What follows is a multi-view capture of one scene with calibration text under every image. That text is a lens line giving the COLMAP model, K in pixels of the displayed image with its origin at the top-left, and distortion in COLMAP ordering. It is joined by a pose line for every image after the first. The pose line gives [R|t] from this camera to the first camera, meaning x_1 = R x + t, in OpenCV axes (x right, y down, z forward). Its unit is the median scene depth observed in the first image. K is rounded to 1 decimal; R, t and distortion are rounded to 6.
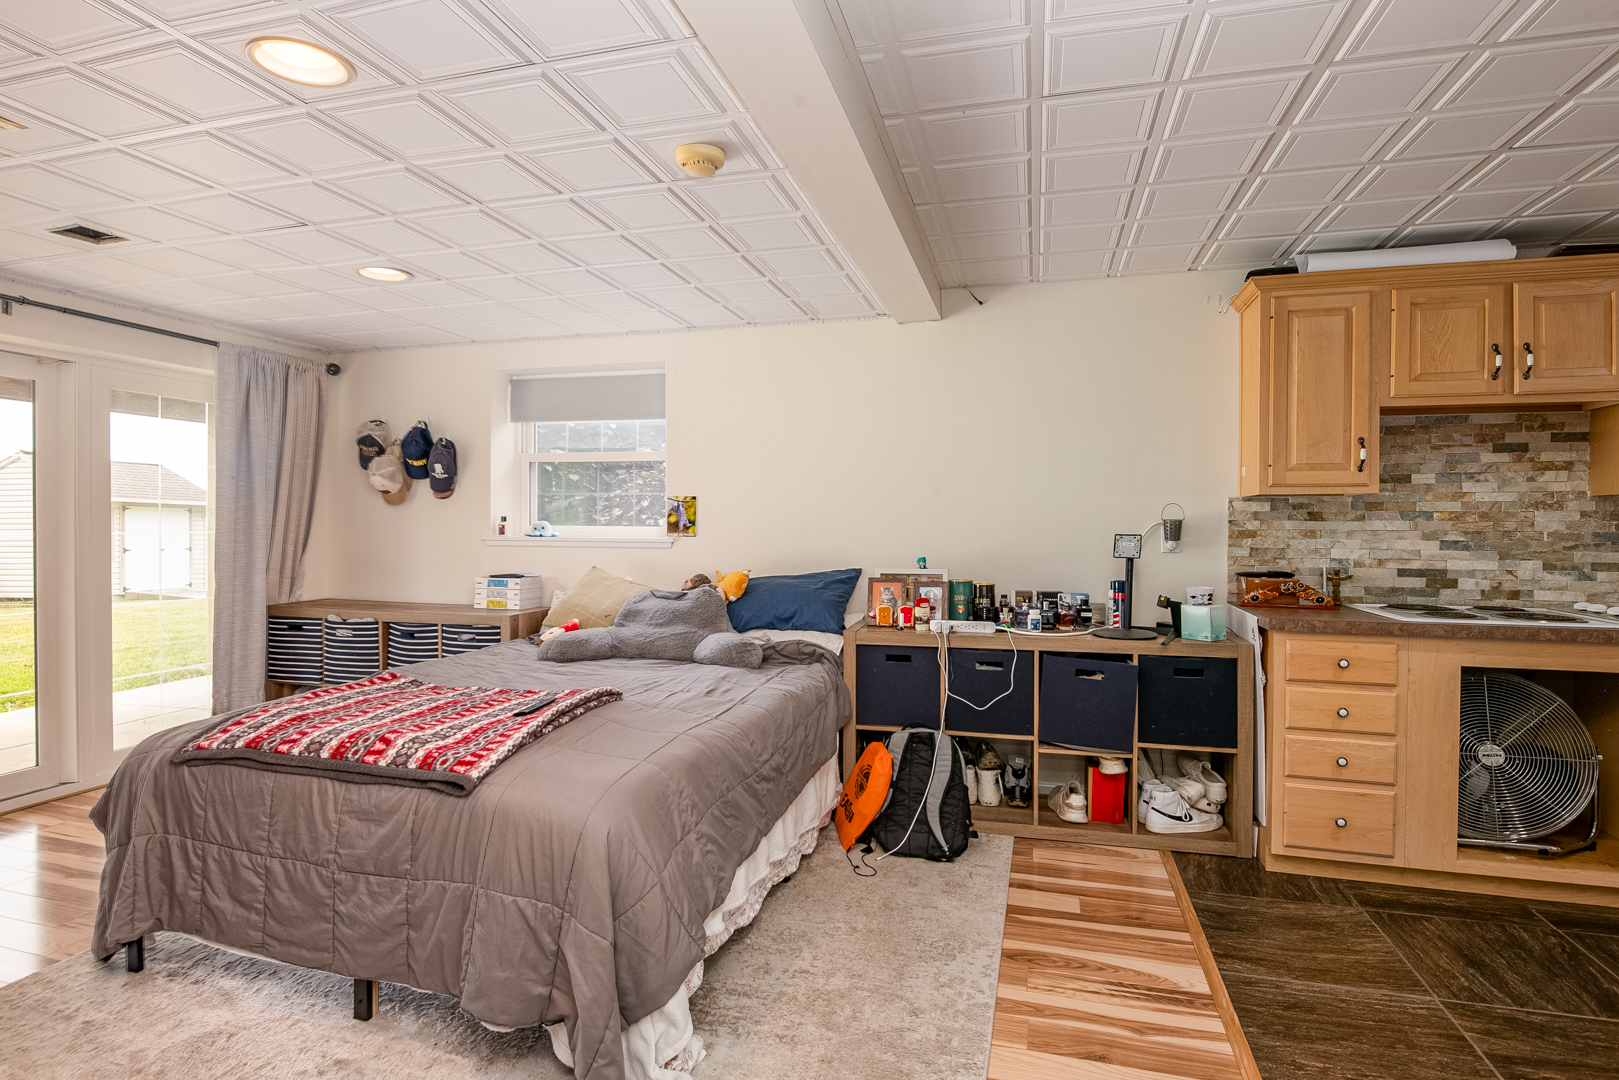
lens RADIAL K [[815.7, 0, 810.9], [0, 815.7, 522.7], [0, 0, 1]] dist [-0.001641, -0.010880]
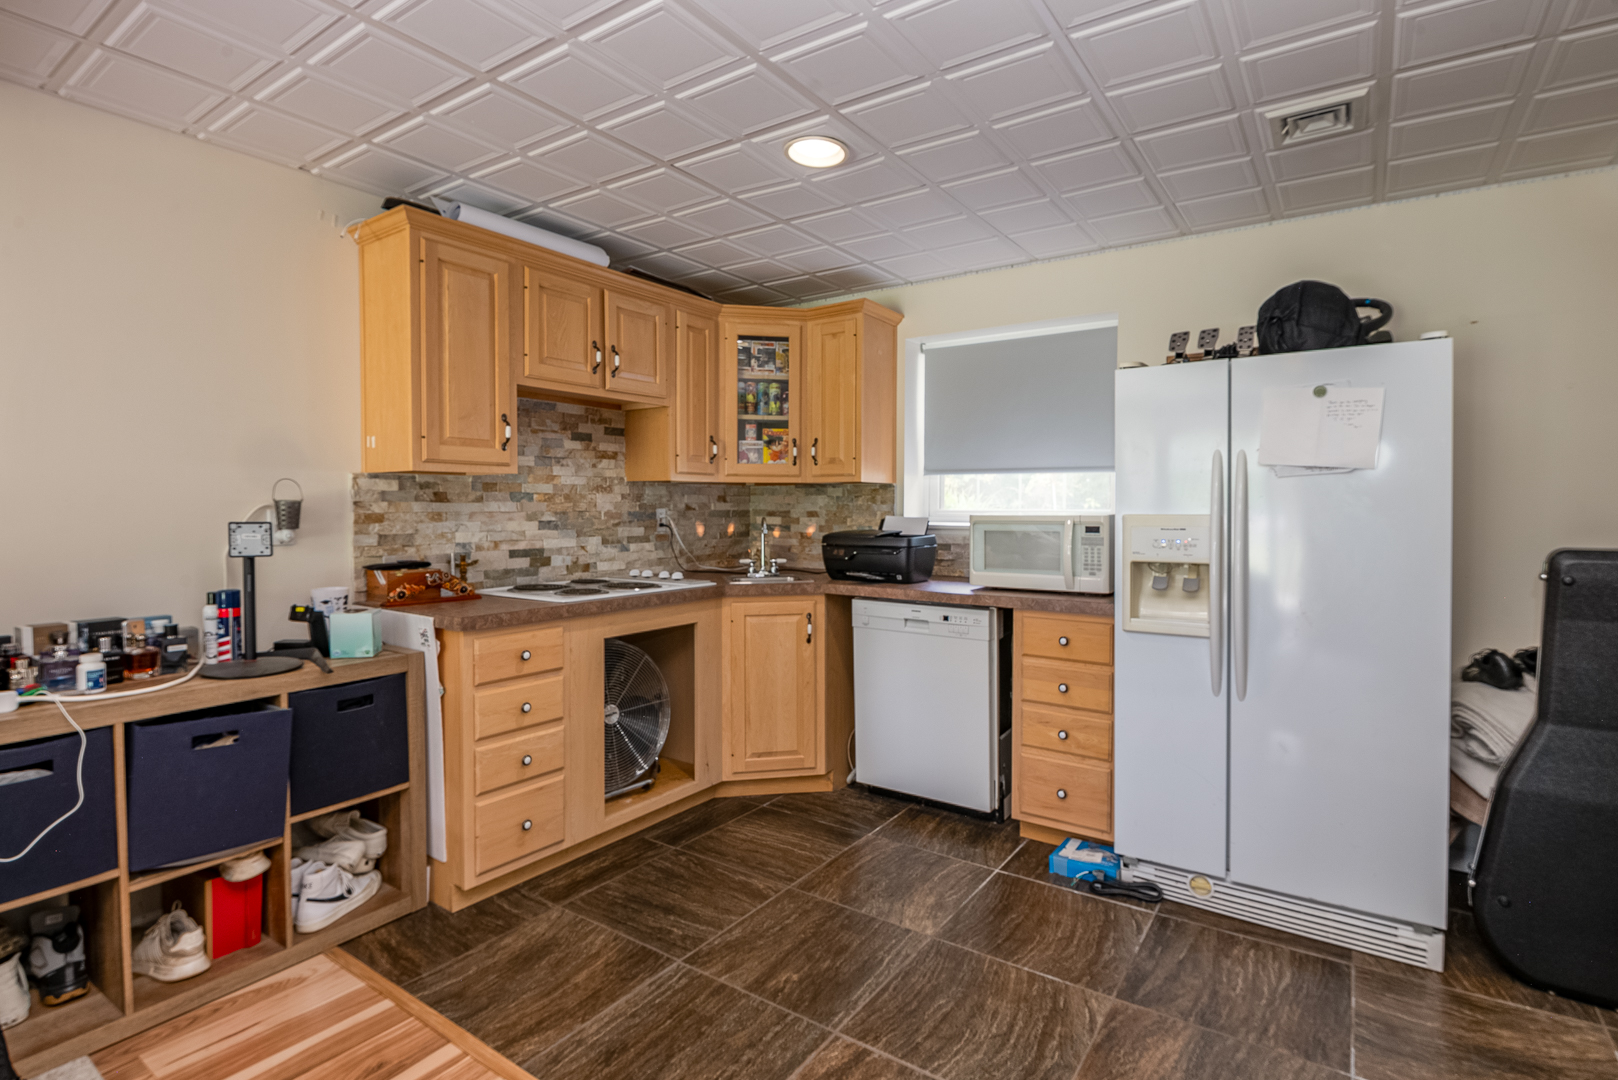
lens RADIAL K [[815.2, 0, 810.4], [0, 815.2, 522.7], [0, 0, 1]] dist [-0.001641, -0.010880]
pose [[0.334777, -0.024192, 0.941987, -0.097382], [0.000661, 0.999676, 0.025439, -0.002265], [-0.942297, -0.007894, 0.334685, 0.328215]]
